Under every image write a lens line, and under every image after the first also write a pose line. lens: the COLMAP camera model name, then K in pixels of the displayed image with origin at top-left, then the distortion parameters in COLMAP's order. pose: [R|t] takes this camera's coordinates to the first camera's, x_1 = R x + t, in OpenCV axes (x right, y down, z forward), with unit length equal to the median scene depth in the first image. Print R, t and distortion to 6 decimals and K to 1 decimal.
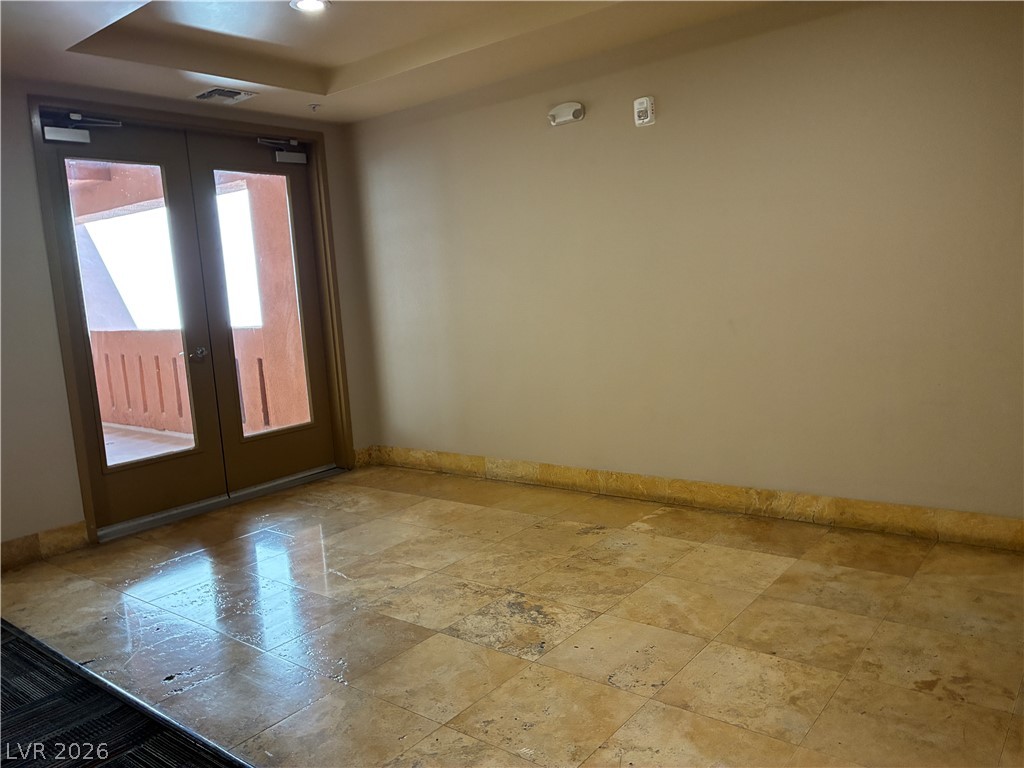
lens RADIAL K [[768.6, 0, 512.0], [0, 768.6, 384.0], [0, 0, 1]] dist [0.026556, -0.016665]
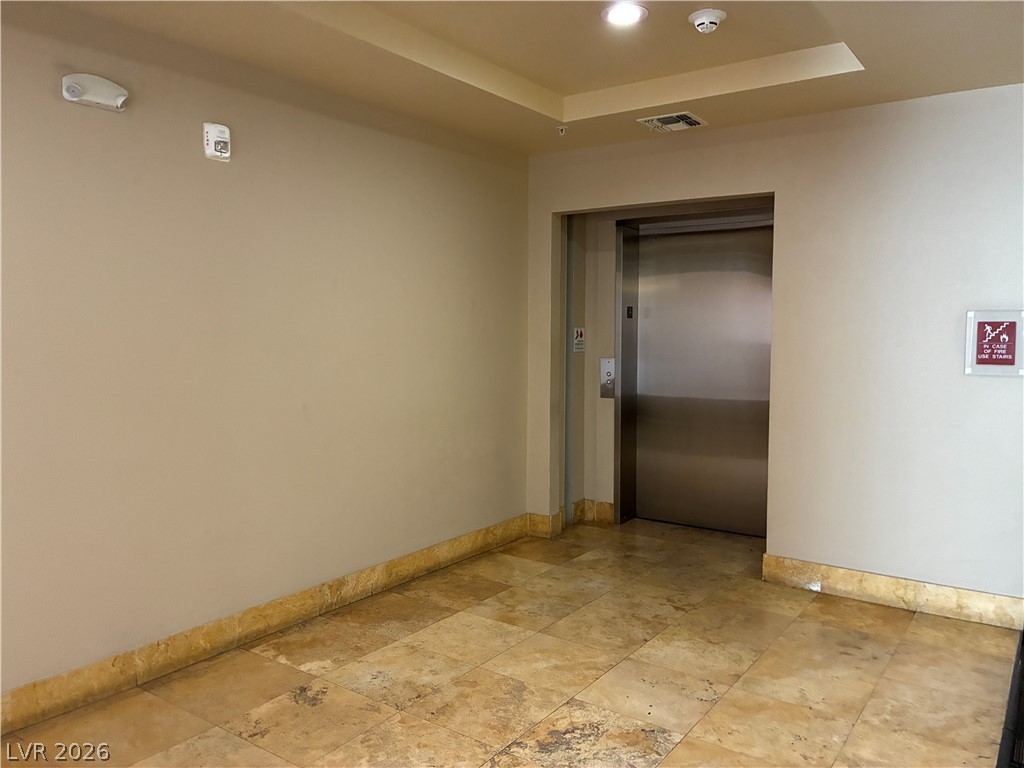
lens RADIAL K [[768.6, 0, 512.0], [0, 768.6, 384.0], [0, 0, 1]] dist [0.026556, -0.016665]
pose [[-0.035537, -0.006217, 0.999349, -0.735404], [0.129902, 0.991468, 0.010787, -0.099742], [-0.990890, 0.130201, -0.034426, 0.916806]]
